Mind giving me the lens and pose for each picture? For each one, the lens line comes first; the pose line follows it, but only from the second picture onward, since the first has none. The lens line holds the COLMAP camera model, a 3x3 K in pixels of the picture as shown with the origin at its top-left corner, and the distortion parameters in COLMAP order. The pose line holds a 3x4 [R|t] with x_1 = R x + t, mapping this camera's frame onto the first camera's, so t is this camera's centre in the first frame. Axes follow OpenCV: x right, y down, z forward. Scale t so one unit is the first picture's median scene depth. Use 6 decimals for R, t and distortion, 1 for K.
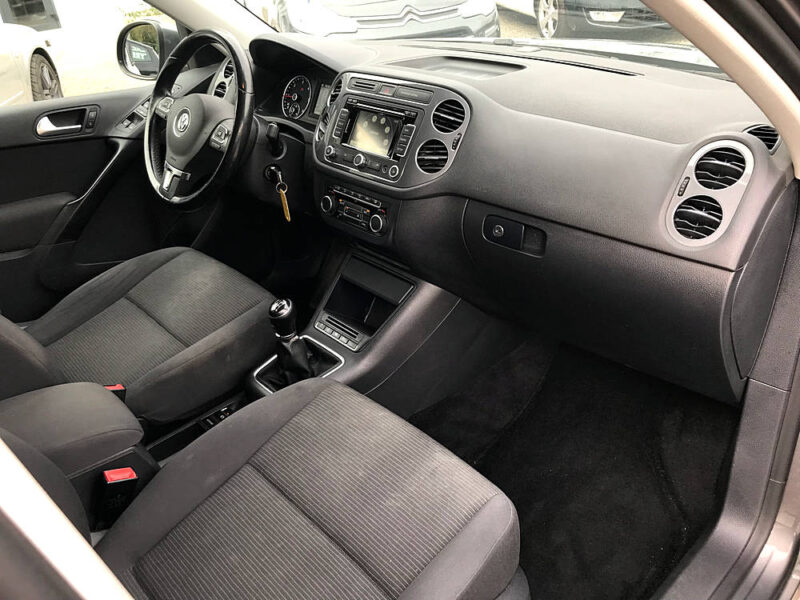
lens RADIAL K [[662.0, 0, 400.6], [0, 662.0, 298.3], [0, 0, 1]] dist [0.030528, -0.021385]
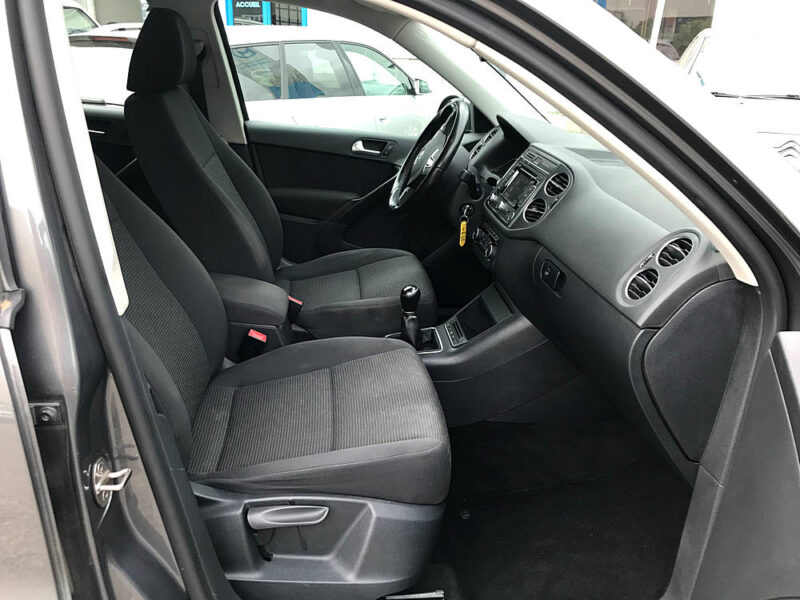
lens RADIAL K [[662.0, 0, 399.3], [0, 662.0, 304.4], [0, 0, 1]] dist [0.030528, -0.021385]
pose [[0.791444, 0.318697, -0.521583, 0.579856], [-0.386438, 0.922029, -0.023000, 0.088955], [0.473584, 0.219763, 0.852891, -0.193302]]
